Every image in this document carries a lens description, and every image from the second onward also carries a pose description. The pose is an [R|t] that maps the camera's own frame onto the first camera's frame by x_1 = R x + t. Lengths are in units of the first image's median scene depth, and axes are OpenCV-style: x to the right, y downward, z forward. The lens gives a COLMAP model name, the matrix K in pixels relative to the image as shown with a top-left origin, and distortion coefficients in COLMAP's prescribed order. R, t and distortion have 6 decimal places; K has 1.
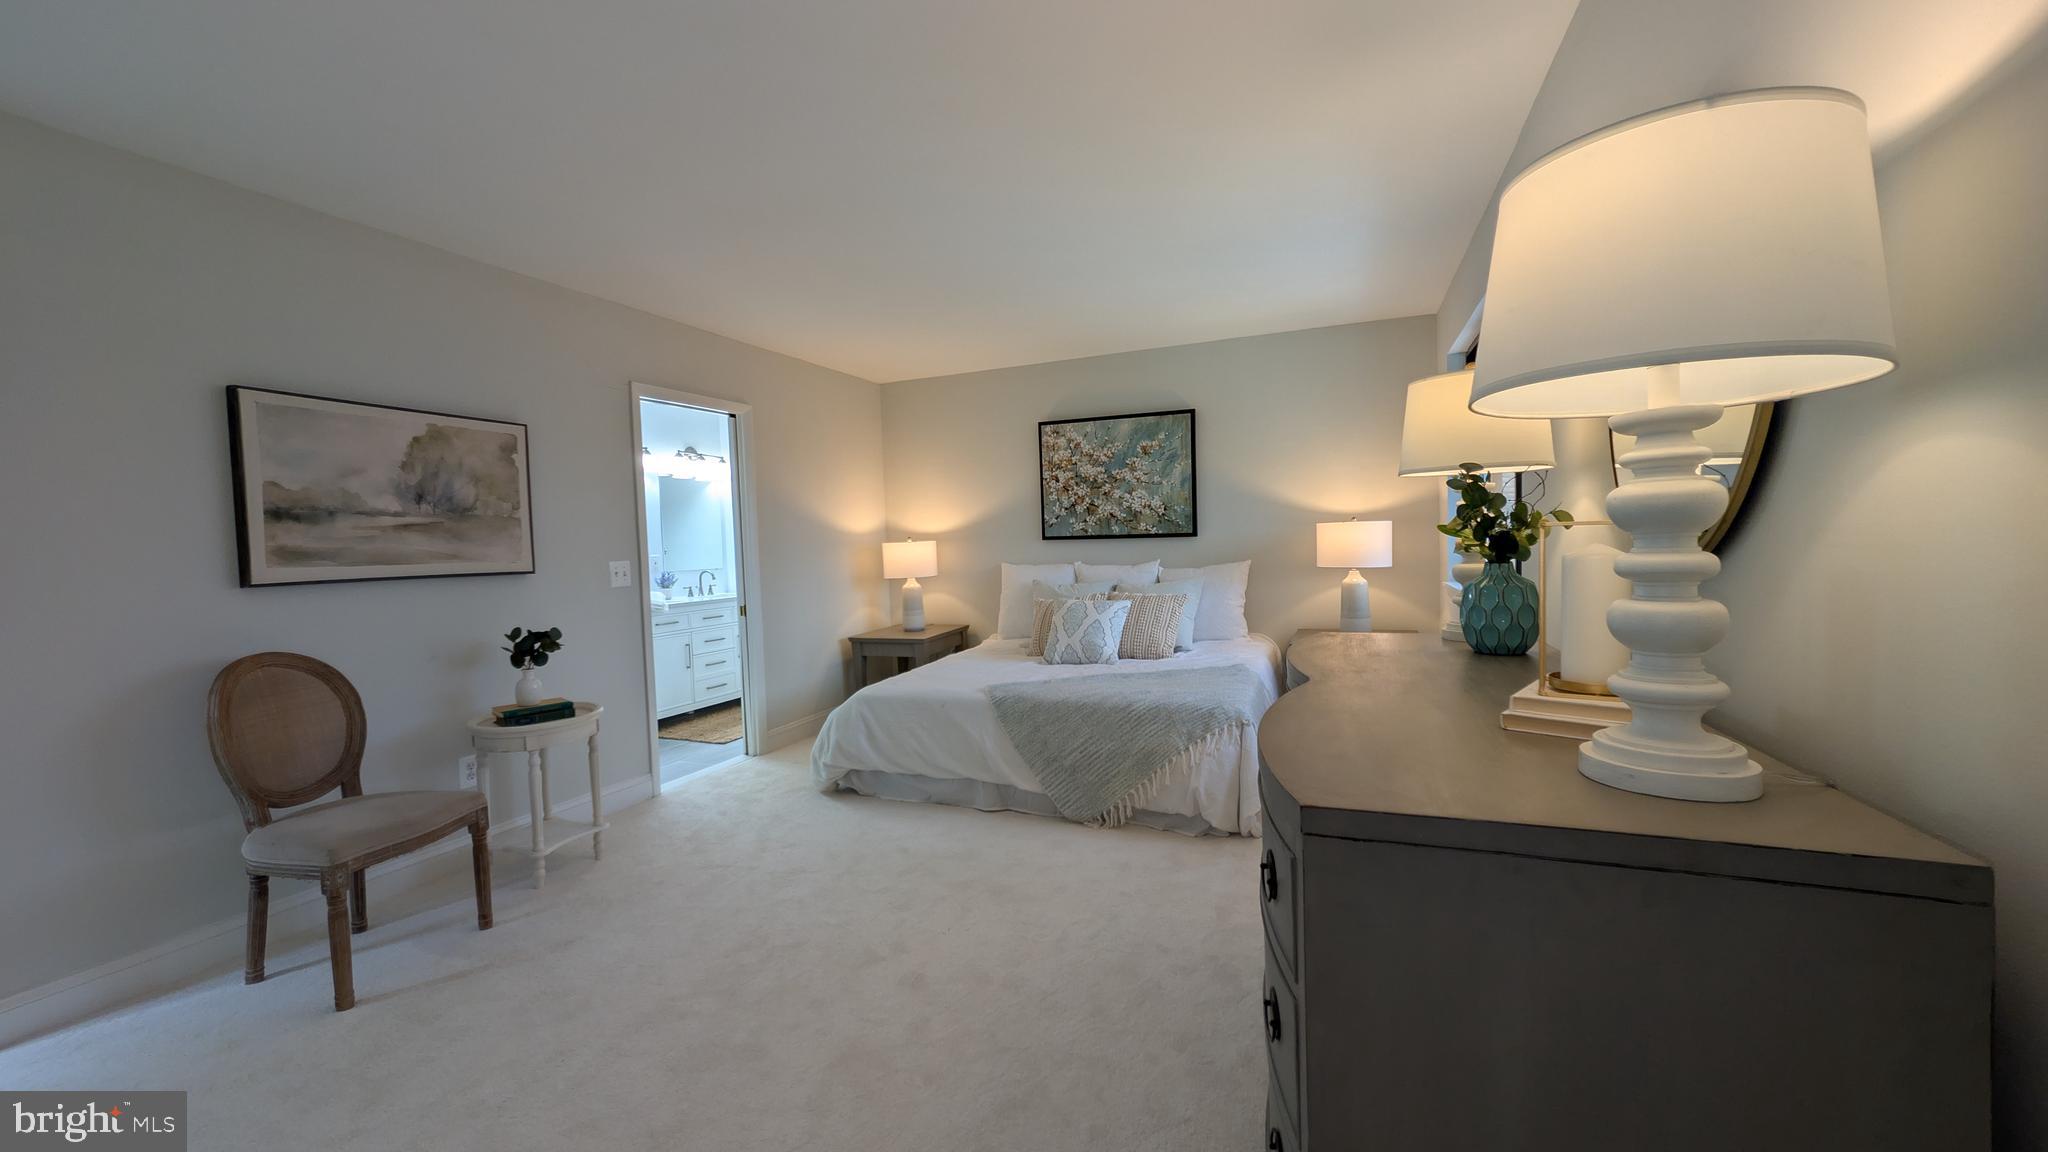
lens RADIAL K [[770.4, 0, 1024.0], [0, 770.4, 576.0], [0, 0, 1]] dist [0.002300, 0.000438]
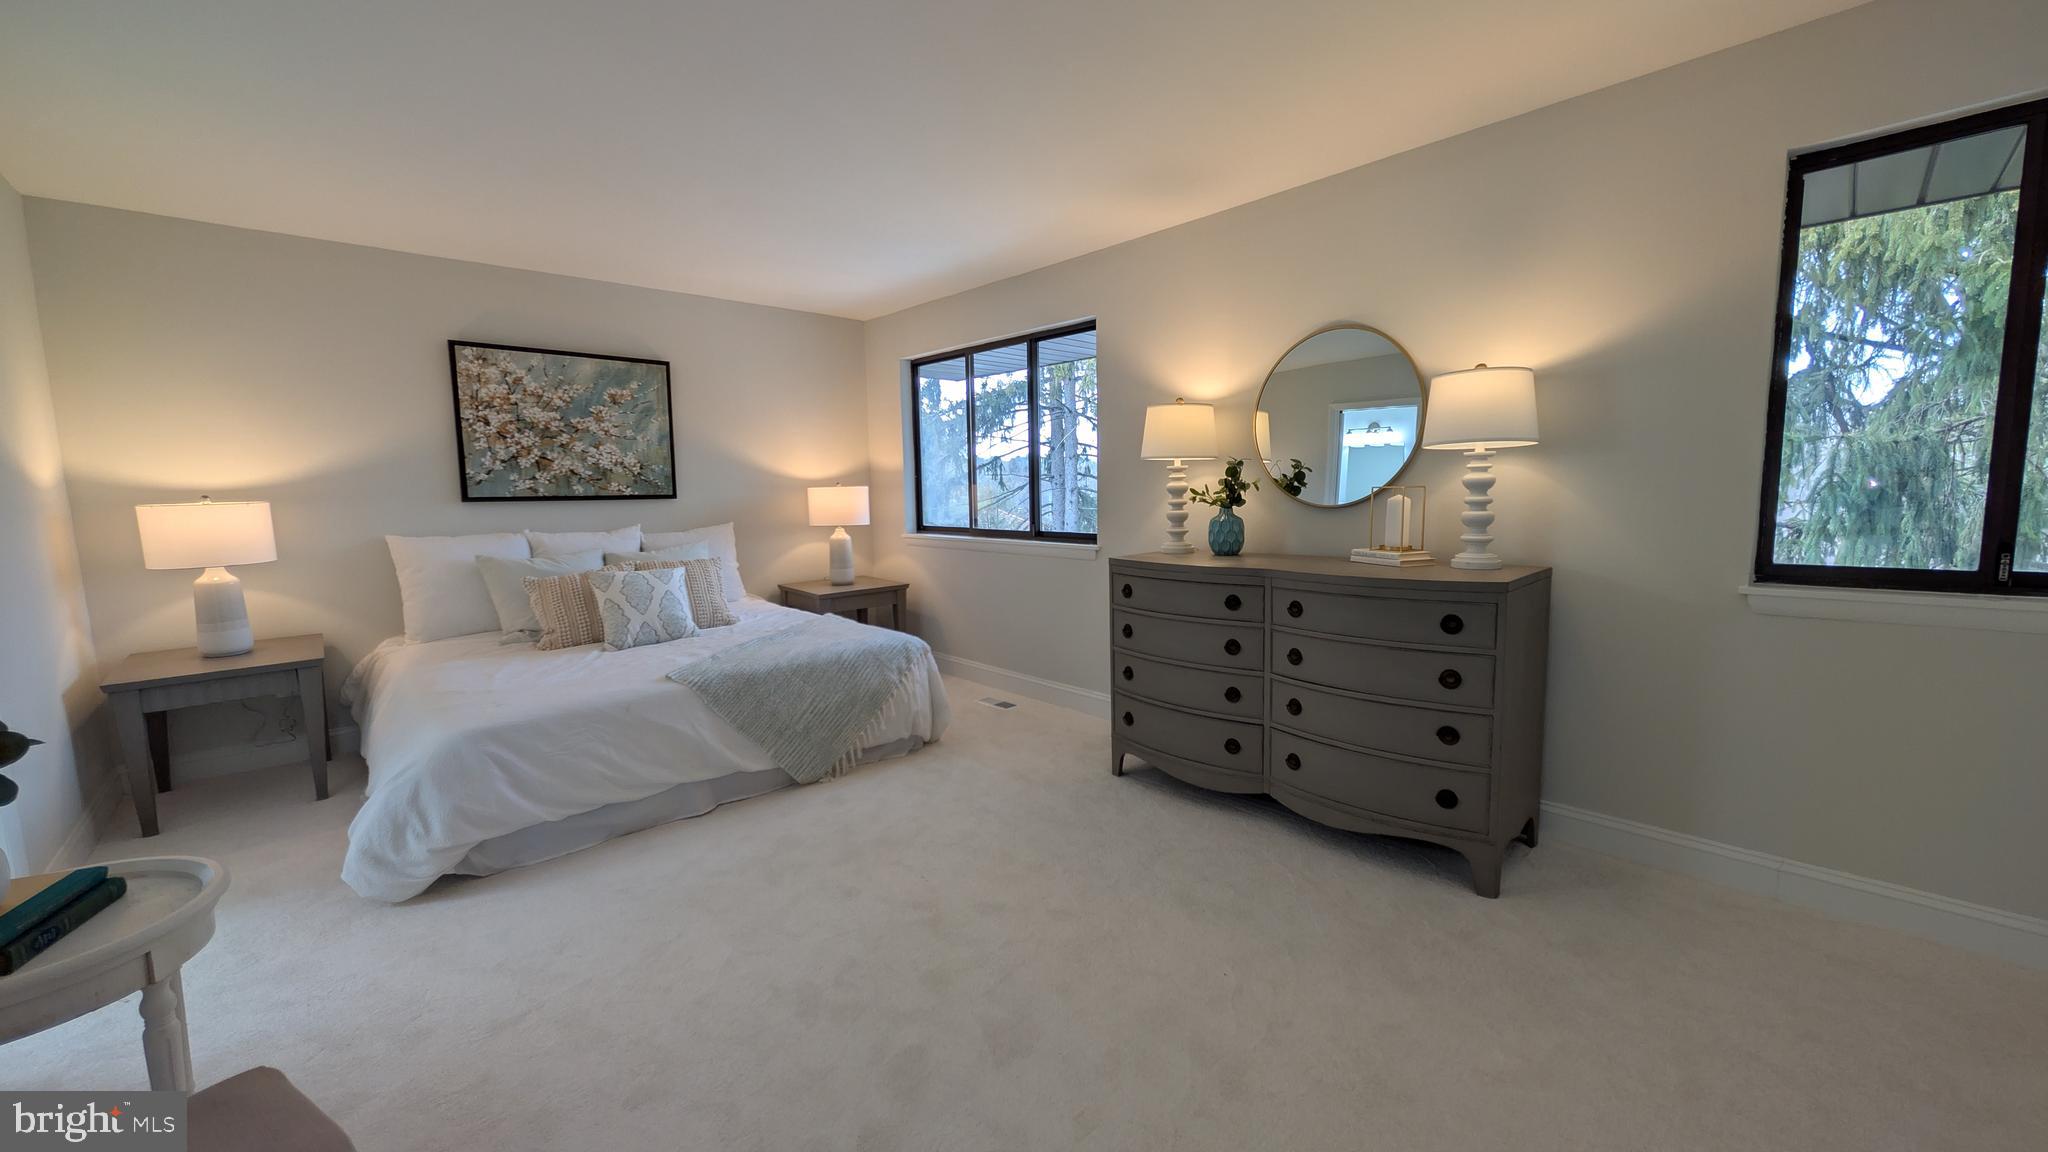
lens RADIAL K [[770.4, 0, 1024.0], [0, 770.4, 576.0], [0, 0, 1]] dist [0.002300, 0.000438]
pose [[0.423419, -0.082194, 0.902198, -0.458120], [0.046936, 0.996528, 0.068761, -0.001724], [-0.904717, 0.013231, 0.425807, 0.214699]]
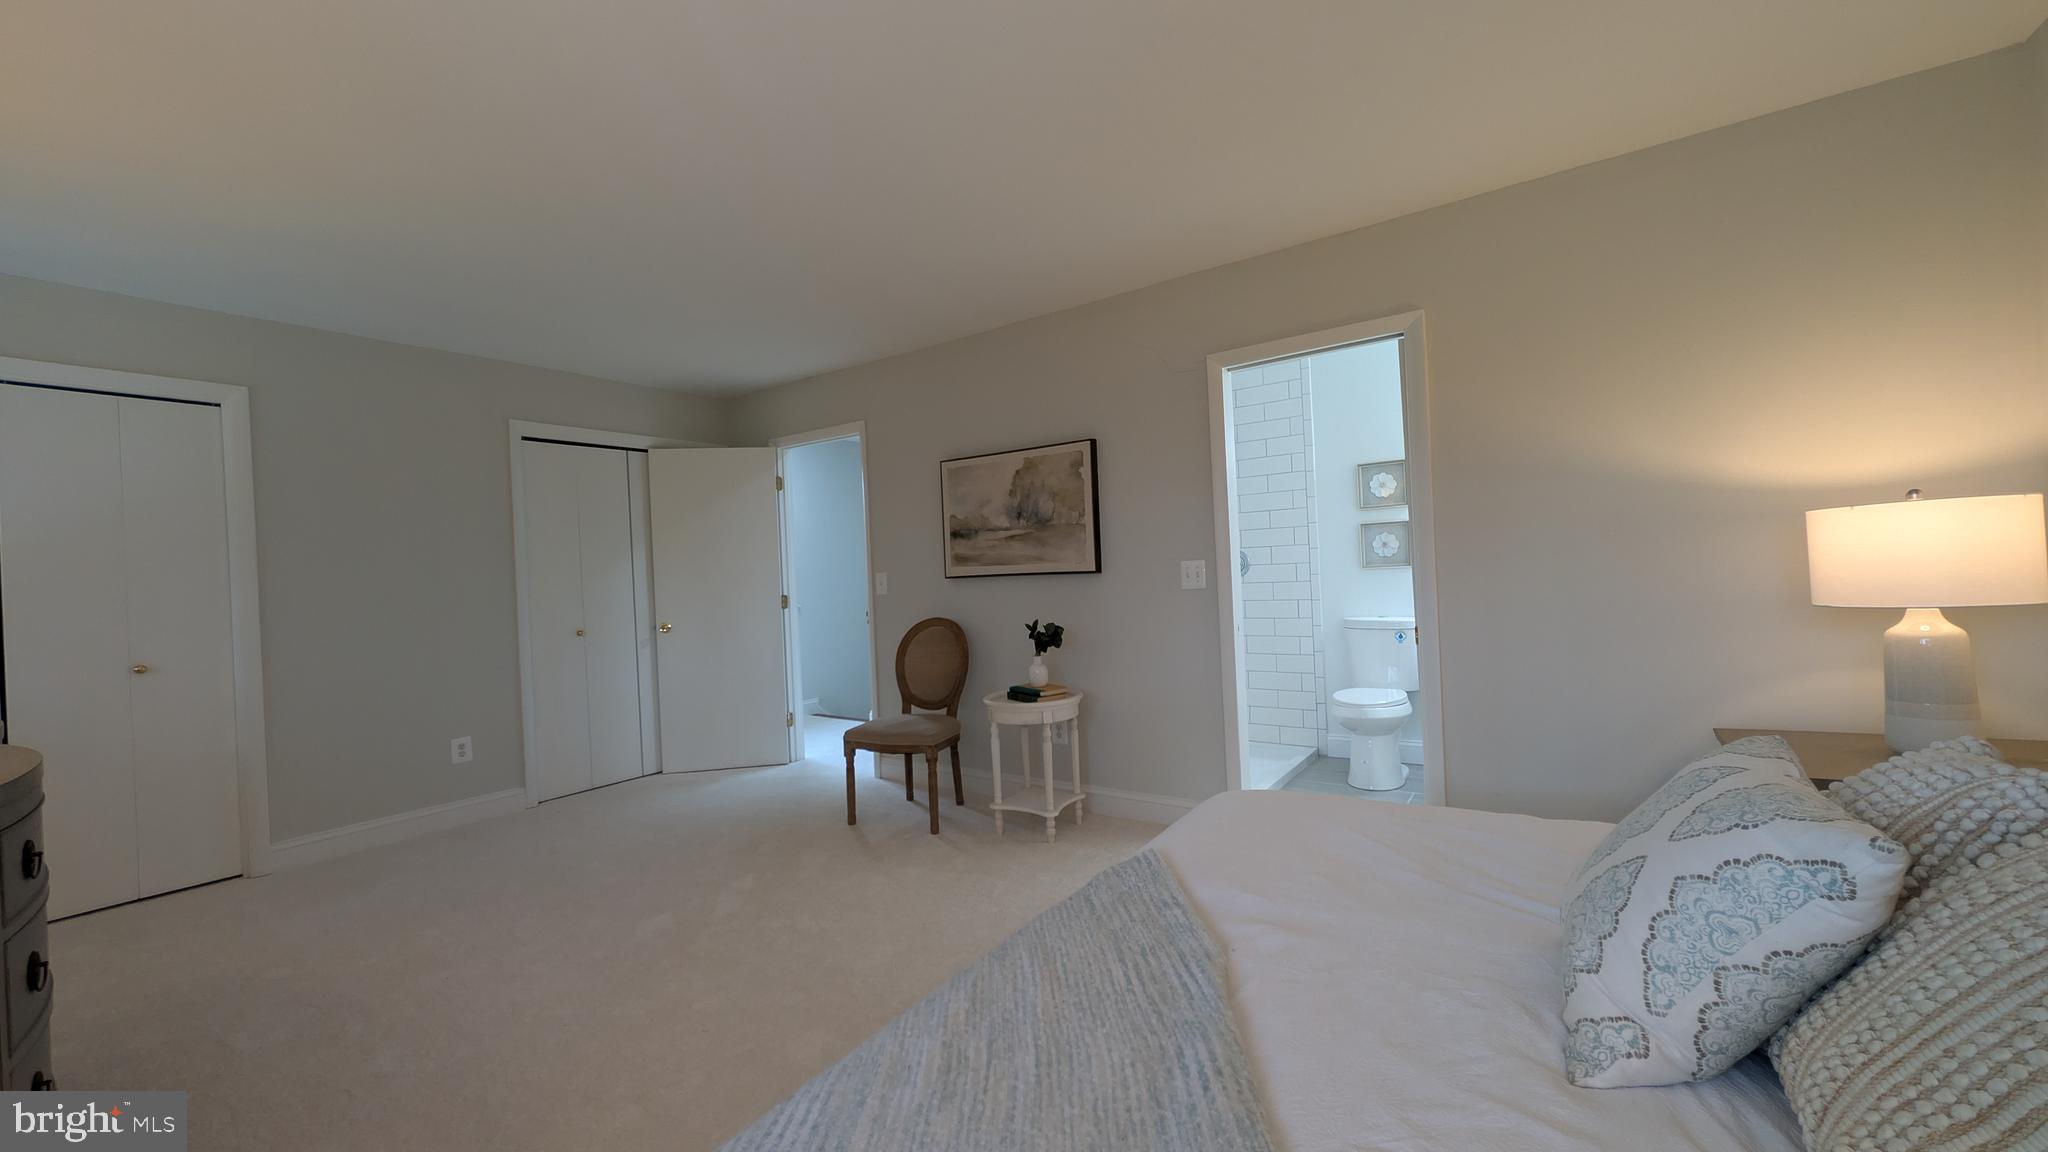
lens RADIAL K [[770.4, 0, 1024.0], [0, 770.4, 576.0], [0, 0, 1]] dist [0.002300, 0.000438]
pose [[-0.218537, 0.053693, -0.974350, 0.307309], [0.010599, 0.998557, 0.052650, -0.038421], [0.975771, 0.001179, -0.218790, 0.755236]]
